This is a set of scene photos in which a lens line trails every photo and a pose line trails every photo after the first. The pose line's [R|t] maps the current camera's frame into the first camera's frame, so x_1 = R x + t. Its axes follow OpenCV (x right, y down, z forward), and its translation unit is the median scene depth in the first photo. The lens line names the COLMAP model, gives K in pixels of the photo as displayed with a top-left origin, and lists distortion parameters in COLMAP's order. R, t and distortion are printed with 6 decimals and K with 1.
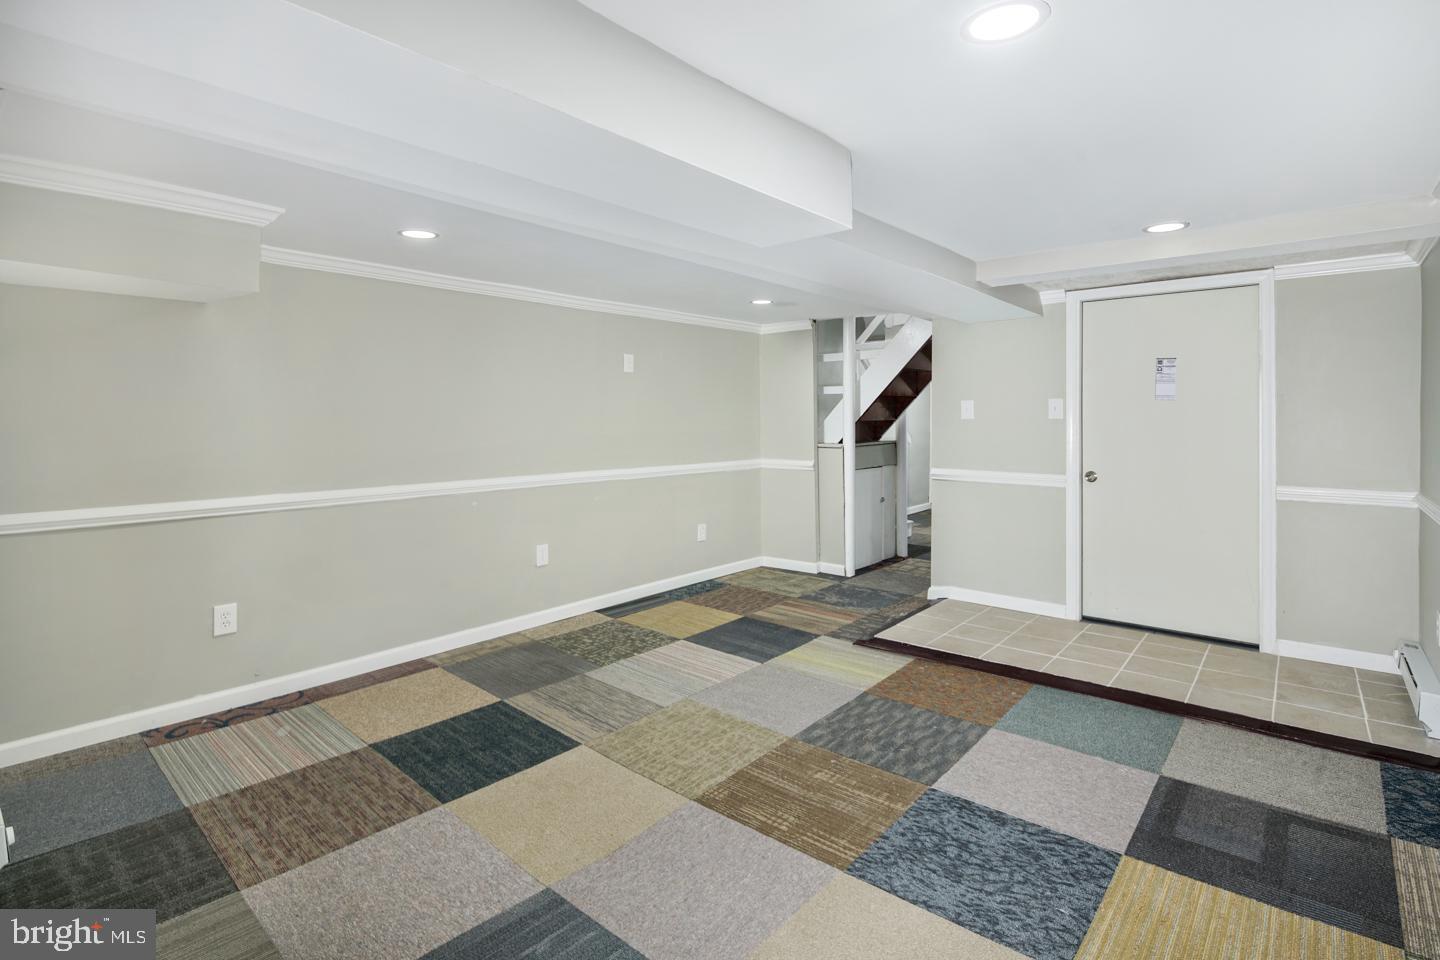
lens RADIAL K [[690.6, 0, 720.6], [0, 690.6, 444.4], [0, 0, 1]] dist [0.001659, -0.000694]
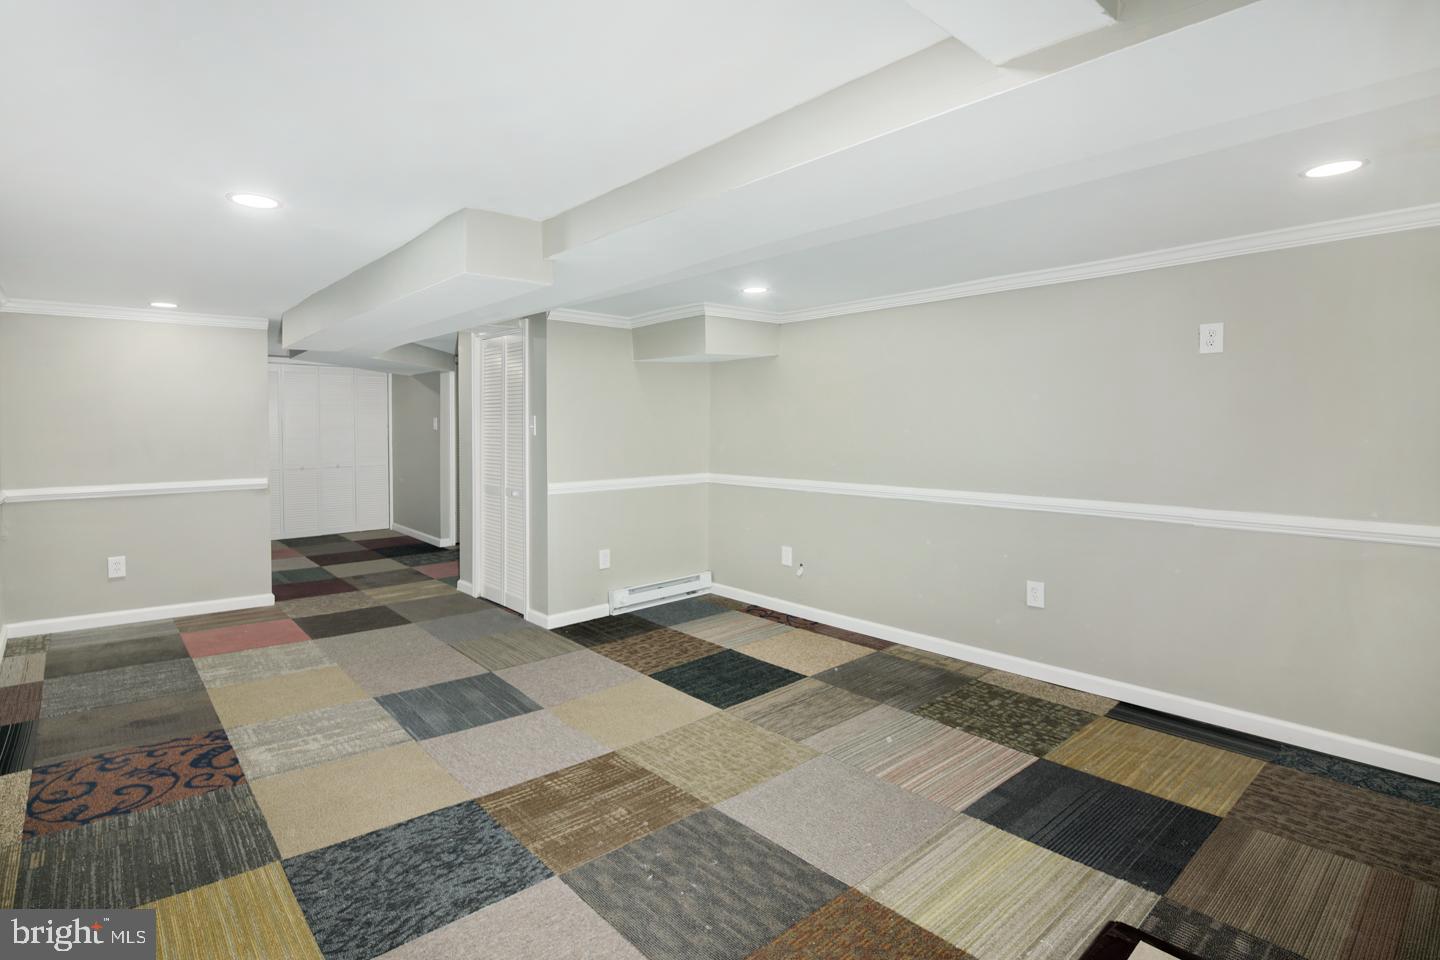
lens RADIAL K [[719.9, 0, 709.0], [0, 719.9, 426.8], [0, 0, 1]] dist [0.006353, -0.000683]
pose [[-0.131089, 0.005132, -0.991357, 1.134864], [-0.034907, 0.999343, 0.009789, -0.056950], [0.990756, 0.035889, -0.130824, 1.273807]]
